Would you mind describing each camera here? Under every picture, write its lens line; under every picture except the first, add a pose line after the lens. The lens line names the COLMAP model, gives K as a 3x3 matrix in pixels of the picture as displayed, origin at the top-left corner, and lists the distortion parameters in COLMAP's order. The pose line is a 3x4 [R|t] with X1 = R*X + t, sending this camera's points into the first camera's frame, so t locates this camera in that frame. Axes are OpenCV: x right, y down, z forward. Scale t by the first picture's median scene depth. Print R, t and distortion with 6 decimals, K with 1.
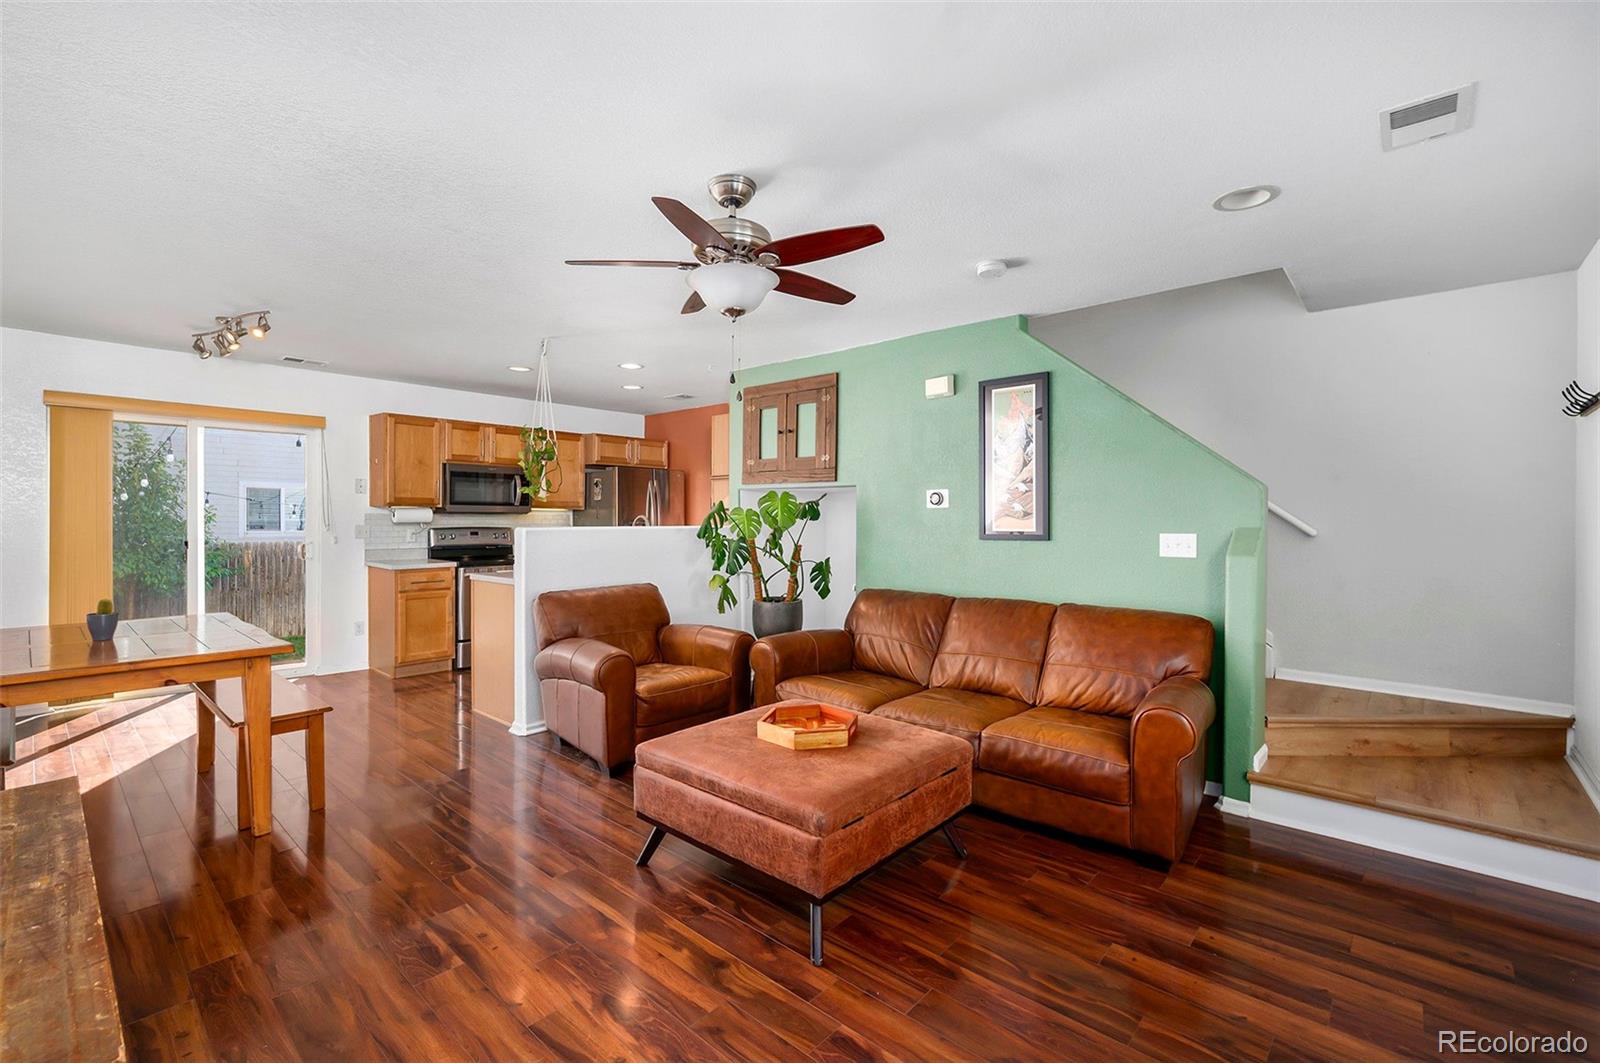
lens RADIAL K [[700.4, 0, 800.0], [0, 700.4, 531.5], [0, 0, 1]] dist [-0.000245, -0.000028]
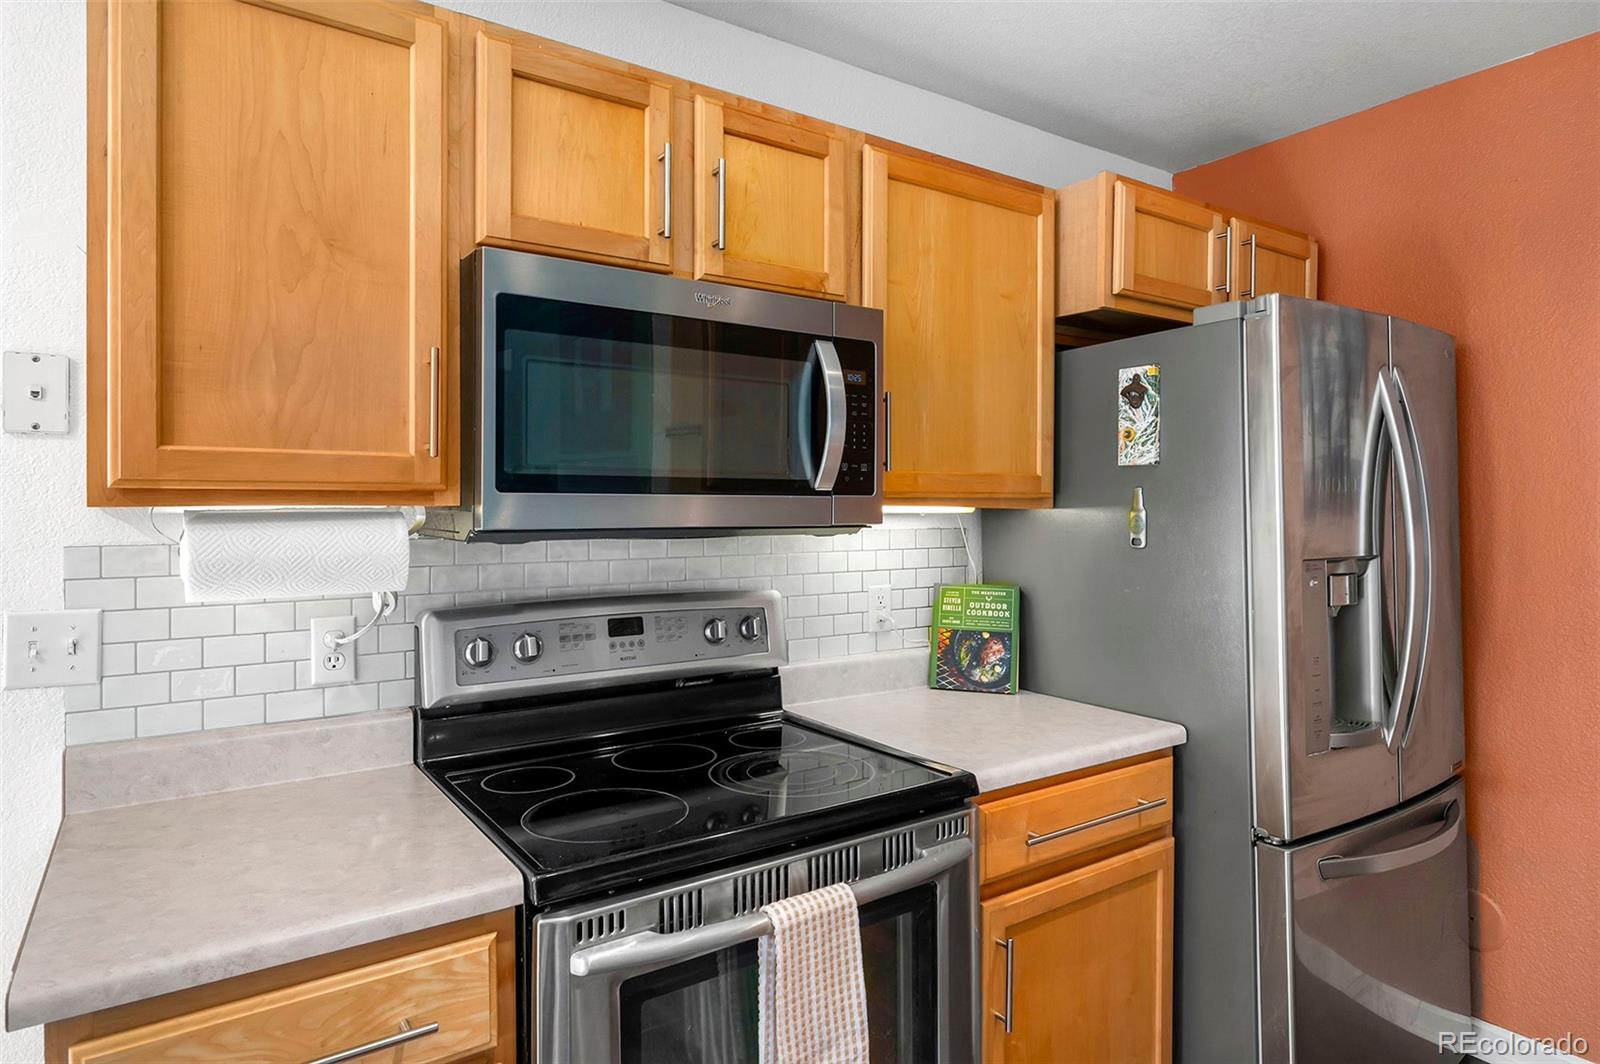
lens RADIAL K [[908.9, 0, 800.0], [0, 908.9, 532.0], [0, 0, 1]] dist [0.001157, 0.000161]
pose [[0.972675, -0.007298, -0.232055, -0.365721], [0.006188, 0.999966, -0.005513, -0.025460], [0.232087, 0.003926, 0.972687, 0.778155]]
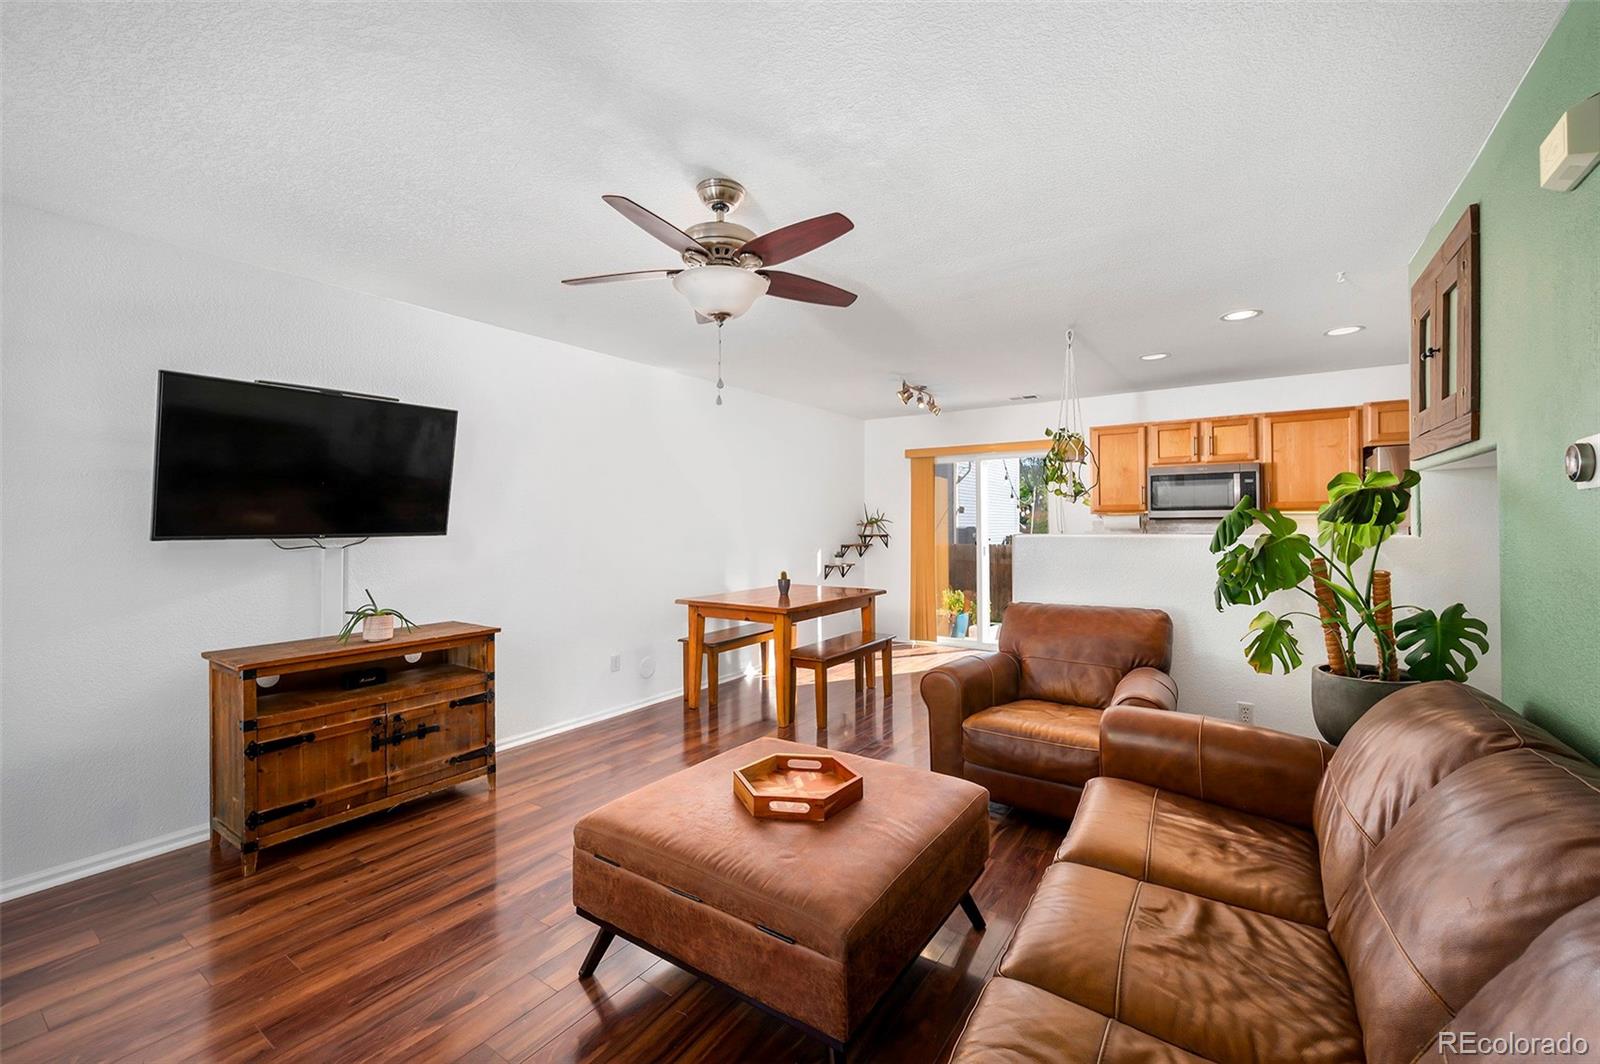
lens RADIAL K [[667.4, 0, 800.0], [0, 667.4, 532.0], [0, 0, 1]] dist [0.000130, -0.000003]
pose [[0.133239, 0.003382, -0.991078, 0.337318], [-0.013758, 0.999904, 0.001563, -0.004536], [0.990988, 0.013427, 0.133273, 0.392614]]
